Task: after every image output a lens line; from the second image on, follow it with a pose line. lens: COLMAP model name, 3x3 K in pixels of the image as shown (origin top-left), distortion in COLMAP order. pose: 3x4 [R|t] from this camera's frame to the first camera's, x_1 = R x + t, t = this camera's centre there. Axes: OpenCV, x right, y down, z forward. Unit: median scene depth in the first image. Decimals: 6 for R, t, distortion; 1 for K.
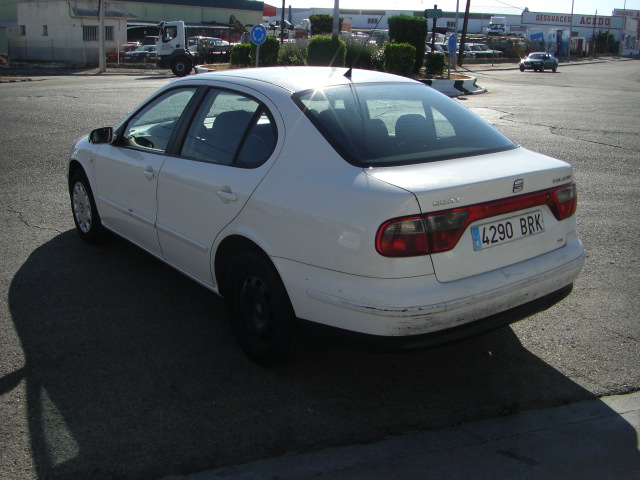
lens RADIAL K [[730.5, 0, 320.0], [0, 730.5, 240.0], [0, 0, 1]] dist [-0.217355, 0.205883]
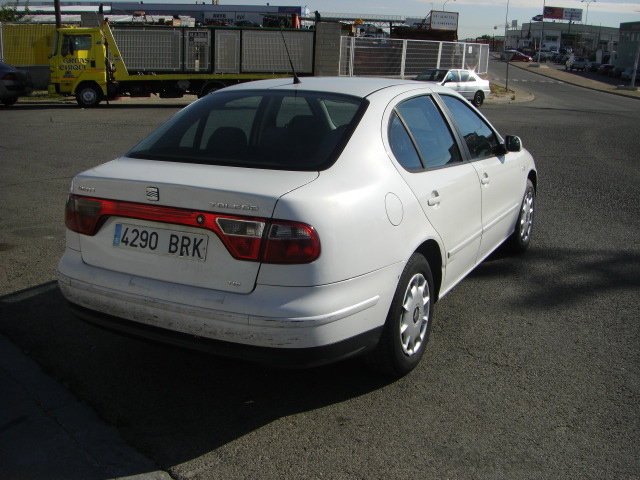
lens RADIAL K [[730.5, 0, 320.0], [0, 730.5, 240.0], [0, 0, 1]] dist [-0.217355, 0.205883]
pose [[0.415203, 0.224432, -0.881610, 1.130484], [-0.263244, 0.957273, 0.119716, -0.176148], [0.870809, 0.182372, 0.456543, 0.734840]]
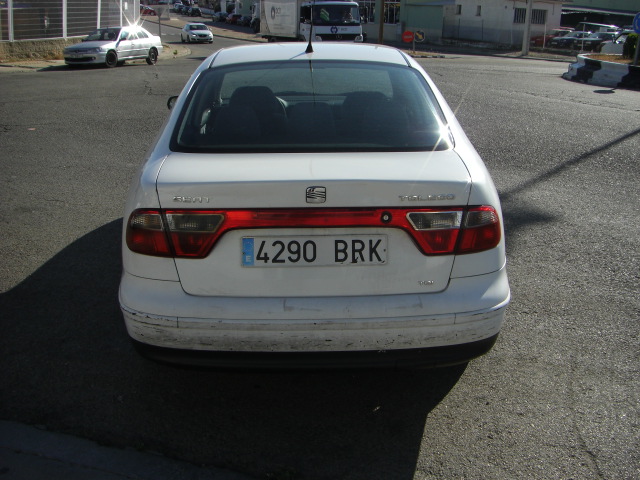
lens RADIAL K [[730.5, 0, 320.0], [0, 730.5, 240.0], [0, 0, 1]] dist [-0.217355, 0.205883]
pose [[0.811757, 0.175456, -0.557015, 0.676815], [-0.164003, 0.983907, 0.070917, -0.079452], [0.560494, 0.033784, 0.827469, 0.350897]]
